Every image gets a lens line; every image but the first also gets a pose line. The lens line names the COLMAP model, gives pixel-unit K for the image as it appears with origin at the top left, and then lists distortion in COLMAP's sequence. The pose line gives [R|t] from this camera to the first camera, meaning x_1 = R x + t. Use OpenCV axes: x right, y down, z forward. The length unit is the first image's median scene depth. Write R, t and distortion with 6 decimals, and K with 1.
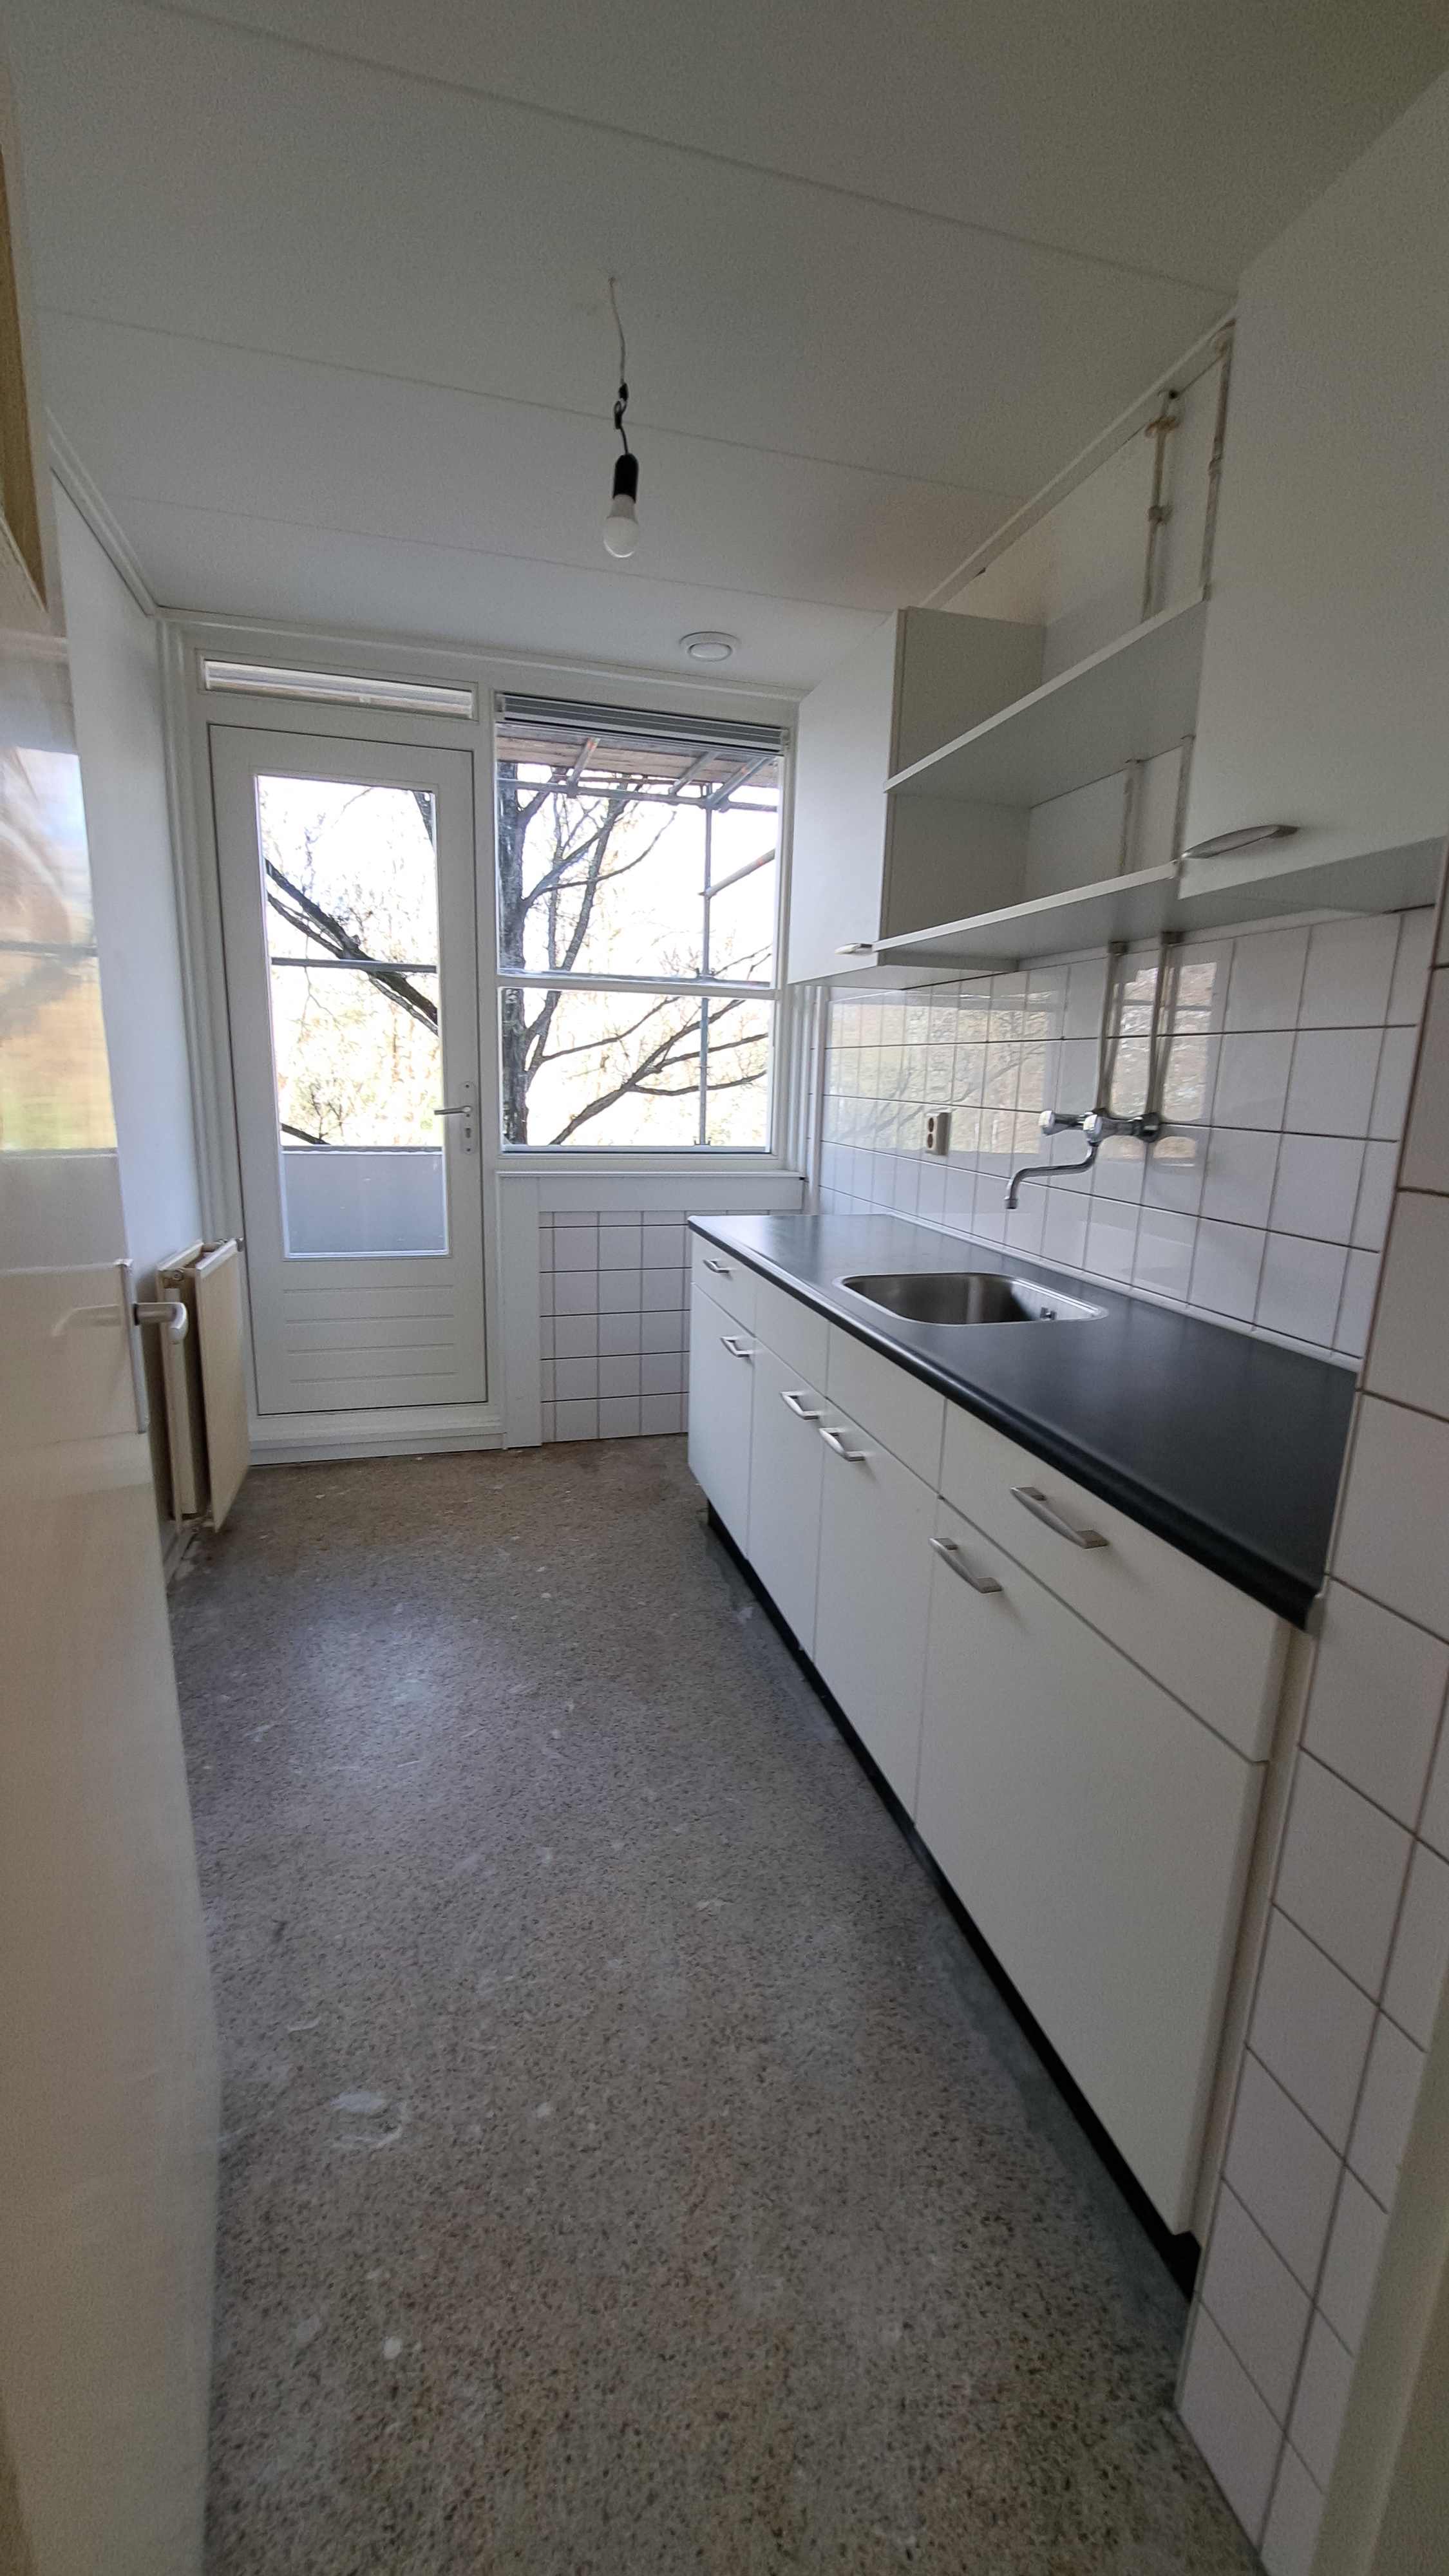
lens RADIAL K [[1007.4, 0, 726.1], [0, 1007.4, 1292.1], [0, 0, 1]] dist [-0.017958, 0.000166]
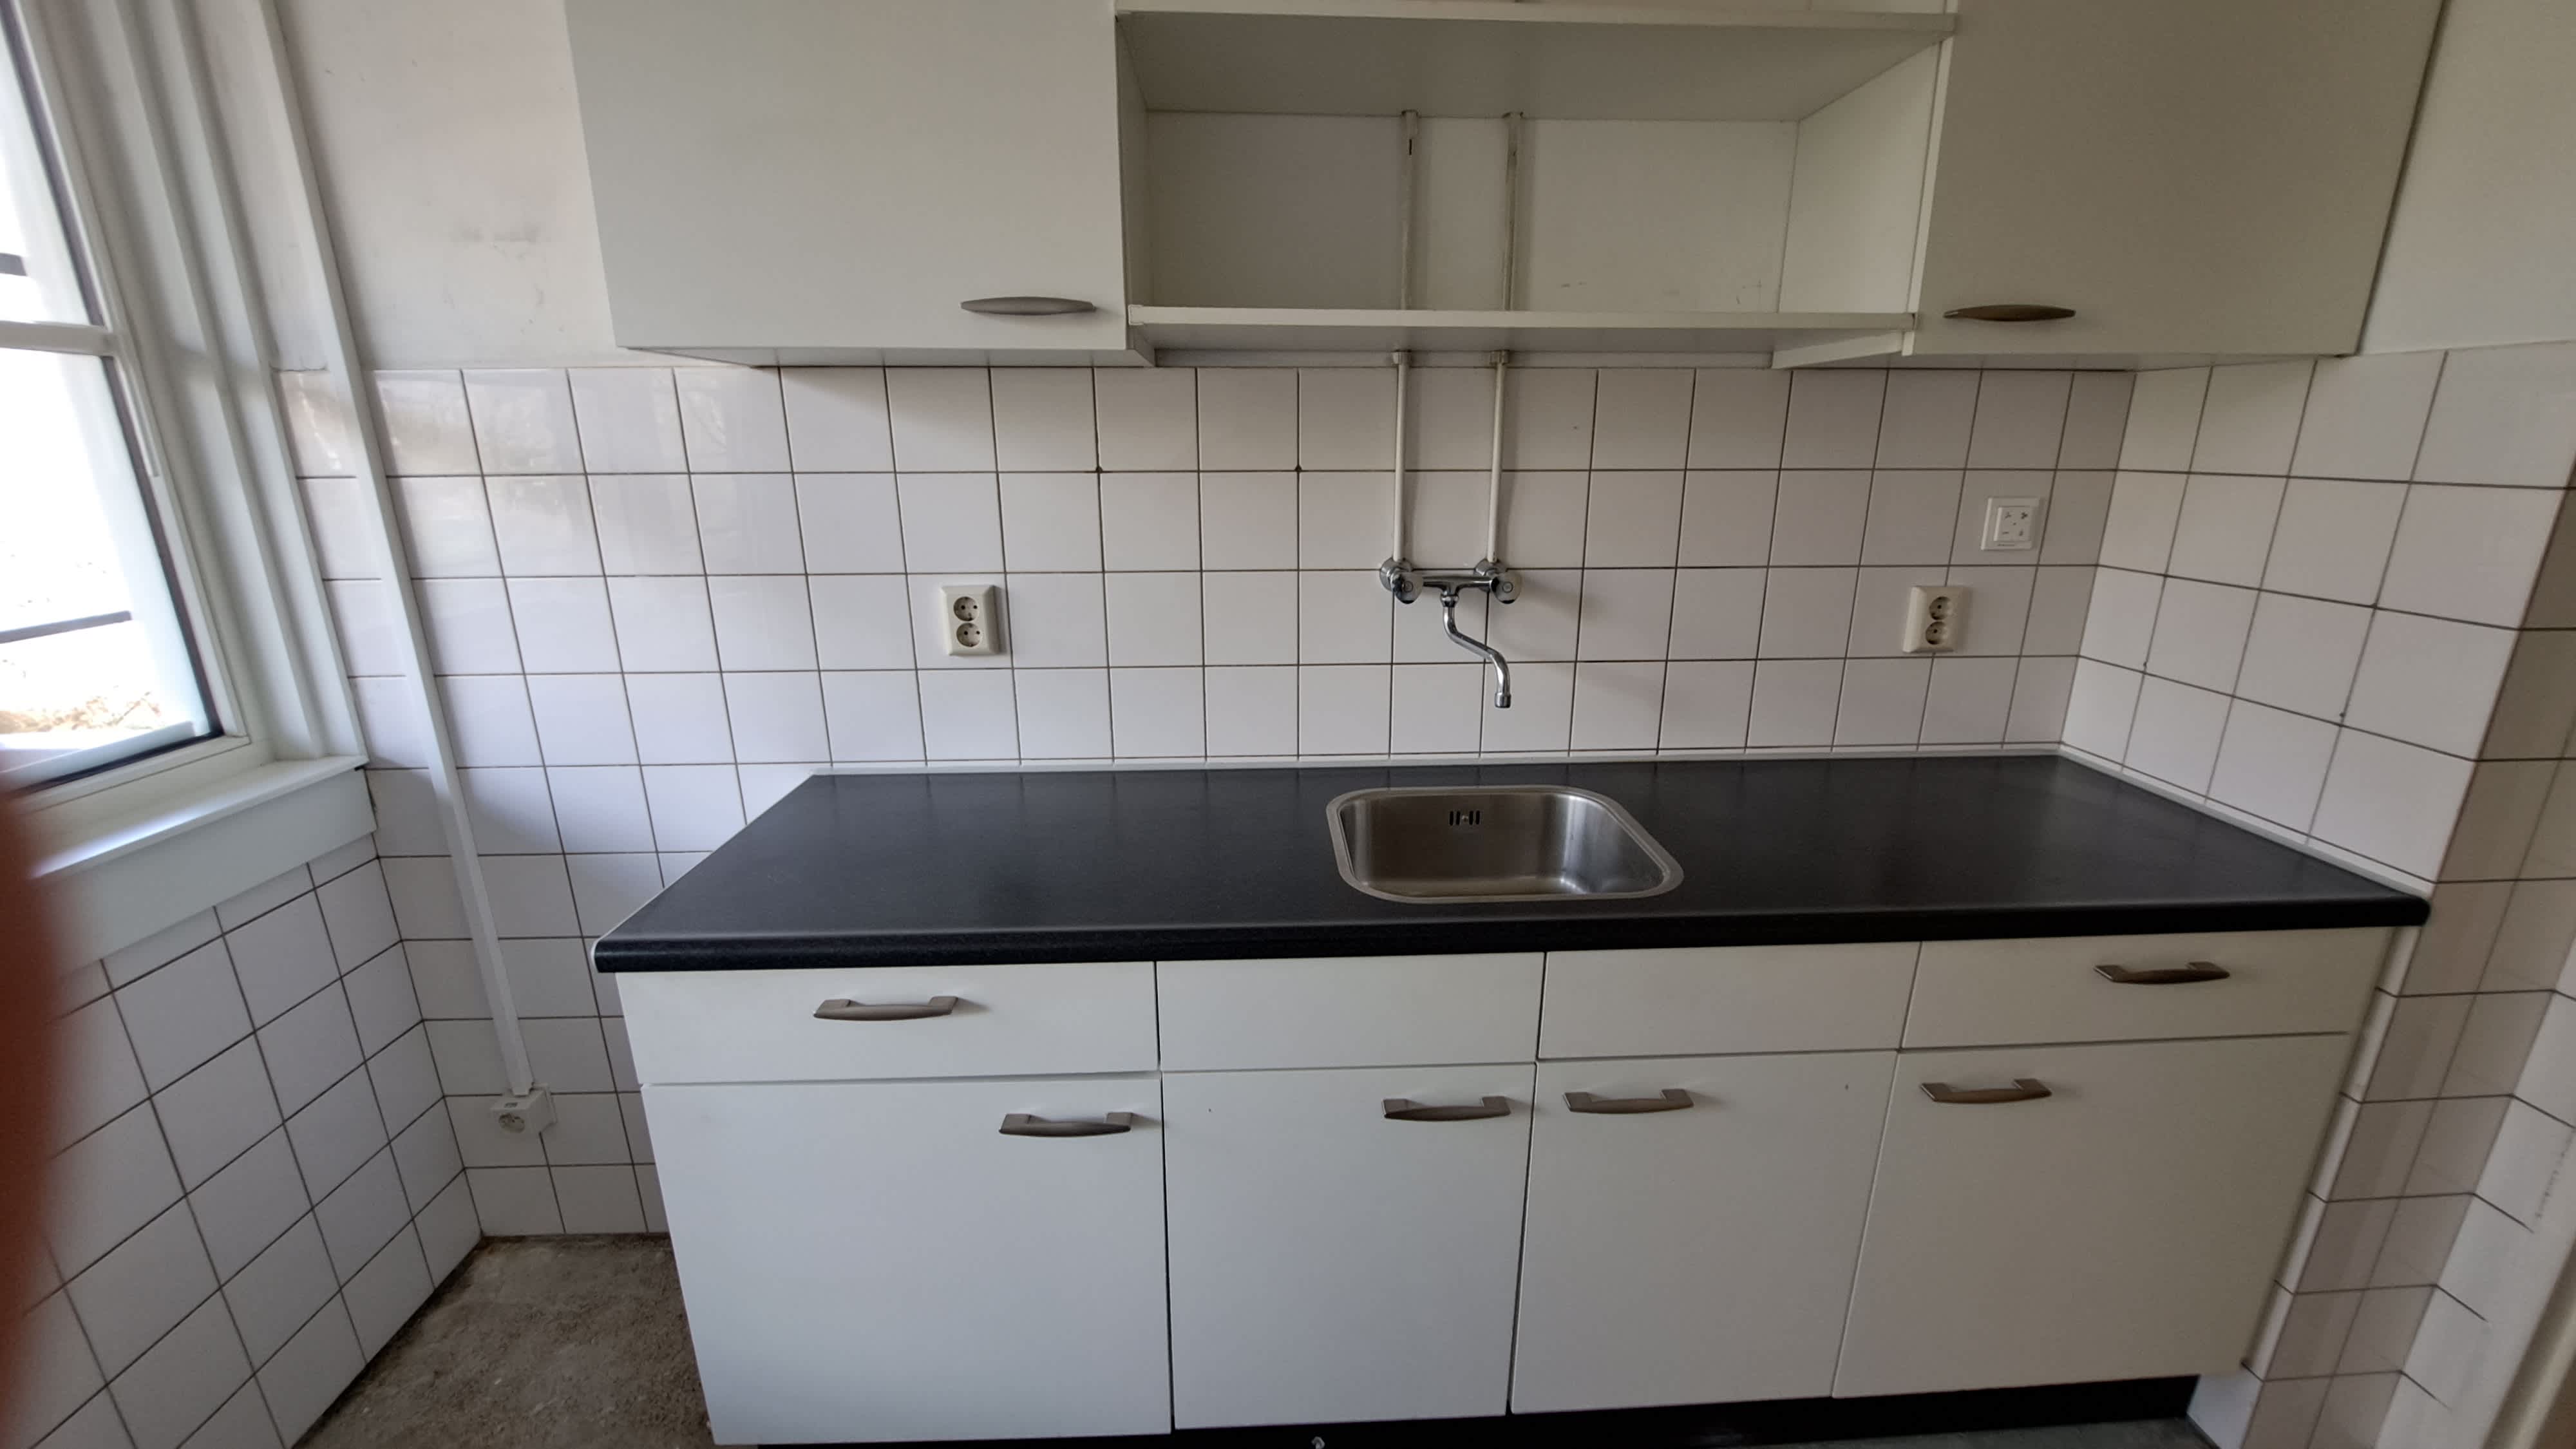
lens RADIAL K [[1007.4, 0, 1287.5], [0, 1007.4, 734.7], [0, 0, 1]] dist [-0.017958, 0.000166]
pose [[0.225888, -0.297880, 0.927492, -0.365294], [0.219031, 0.943253, 0.249597, -0.224710], [-0.949210, 0.146768, 0.278315, 0.731021]]
